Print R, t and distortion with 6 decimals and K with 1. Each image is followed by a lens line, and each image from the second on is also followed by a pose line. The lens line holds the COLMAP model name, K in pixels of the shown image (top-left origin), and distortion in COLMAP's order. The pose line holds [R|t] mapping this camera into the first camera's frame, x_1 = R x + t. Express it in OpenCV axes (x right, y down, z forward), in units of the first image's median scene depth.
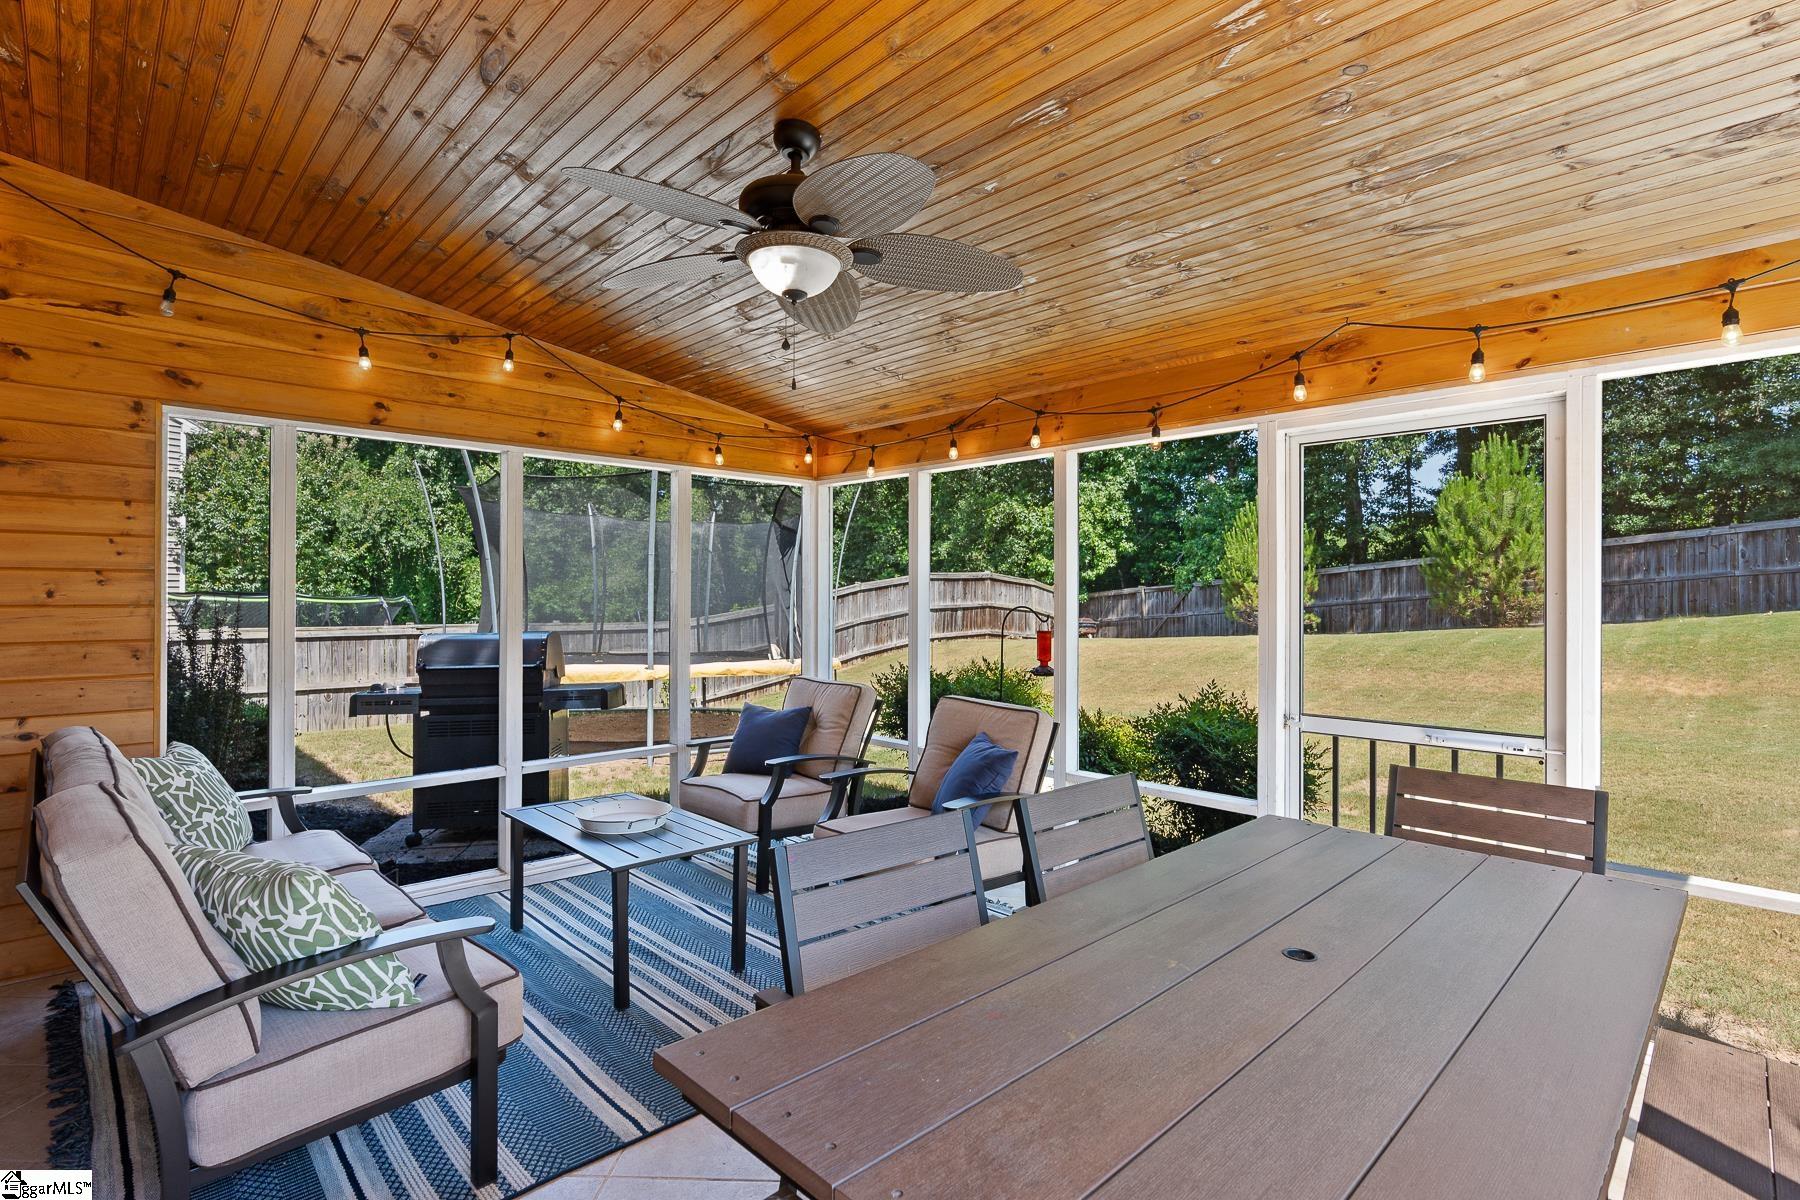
lens RADIAL K [[846.7, 0, 916.2], [0, 846.7, 595.1], [0, 0, 1]] dist [-0.002899, 0.000143]
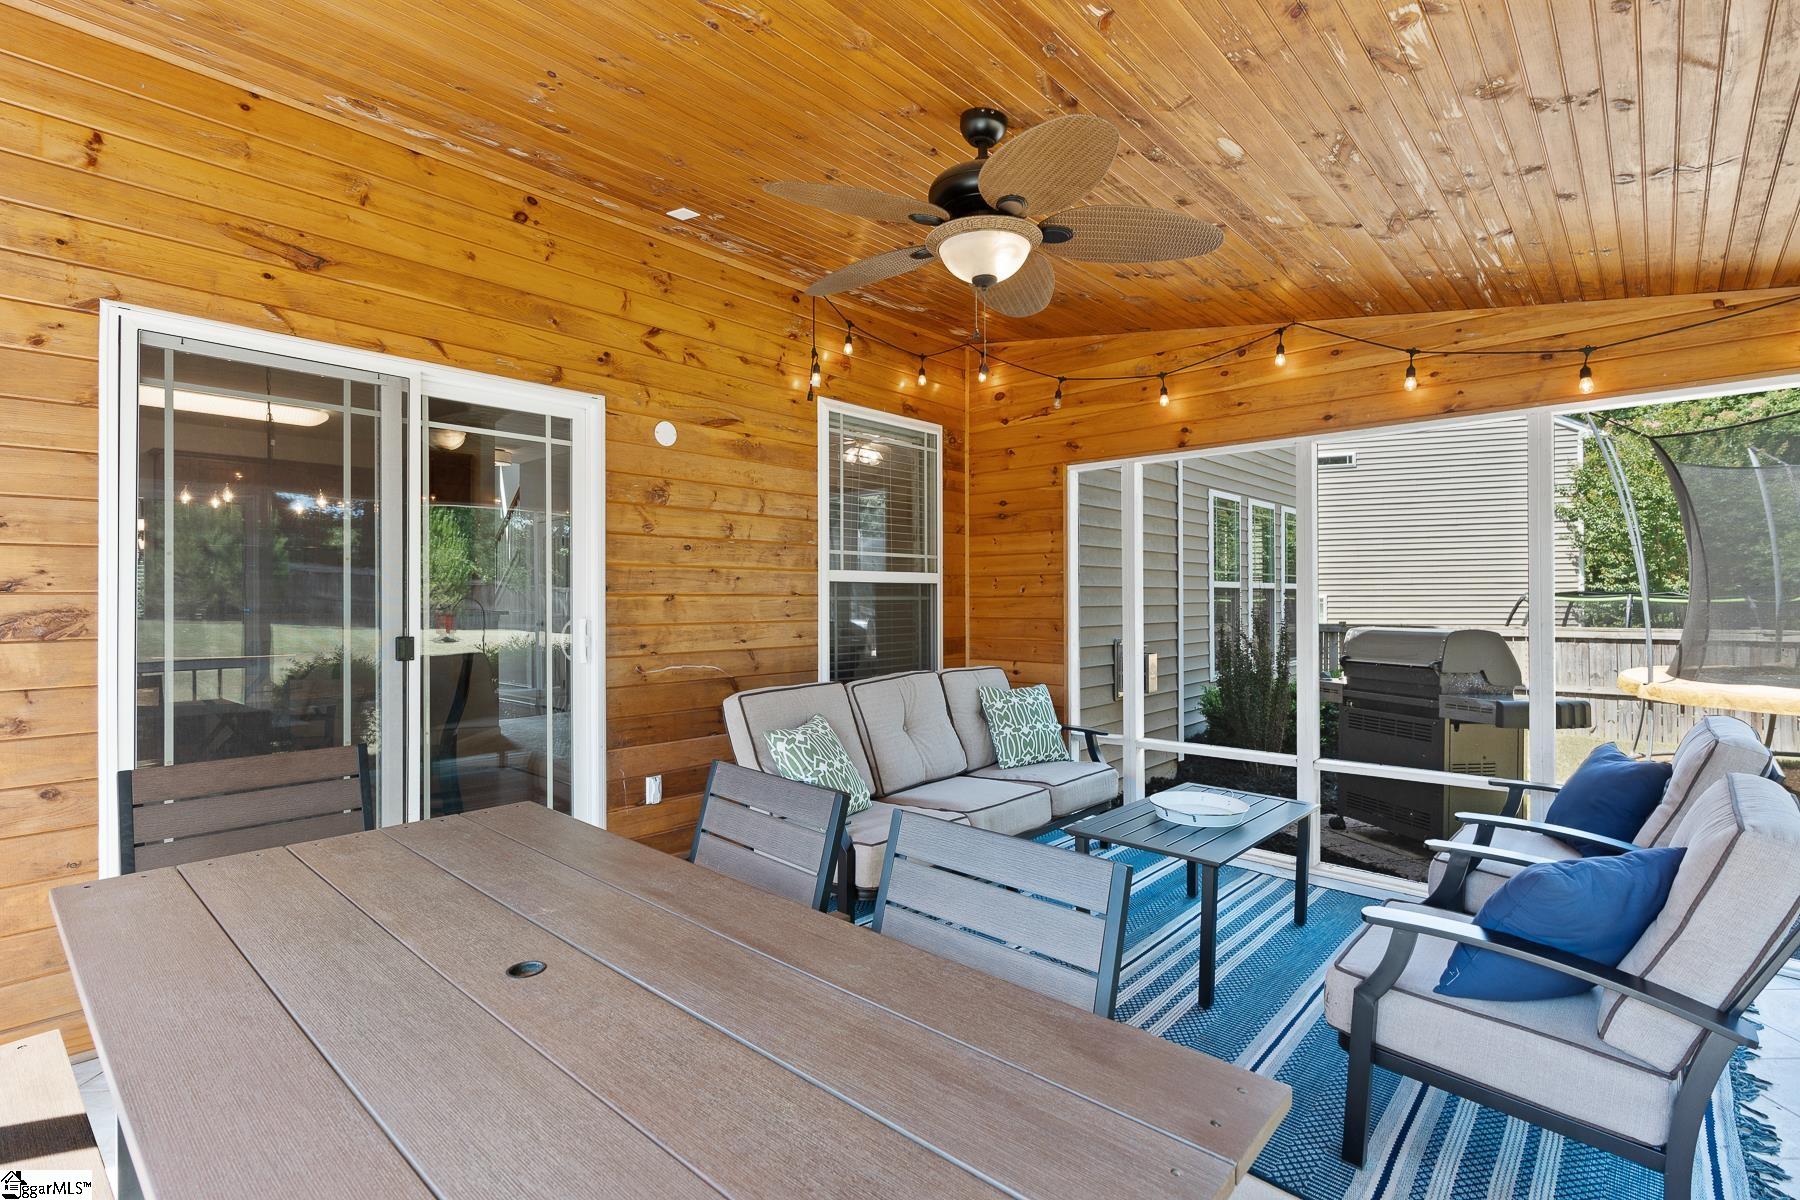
lens RADIAL K [[846.7, 0, 915.7], [0, 846.7, 601.6], [0, 0, 1]] dist [-0.002899, 0.000143]
pose [[0.084050, -0.002145, -0.996459, 0.506934], [0.004500, 0.999988, -0.001773, 0.018559], [0.996451, -0.004335, 0.084058, 0.494640]]
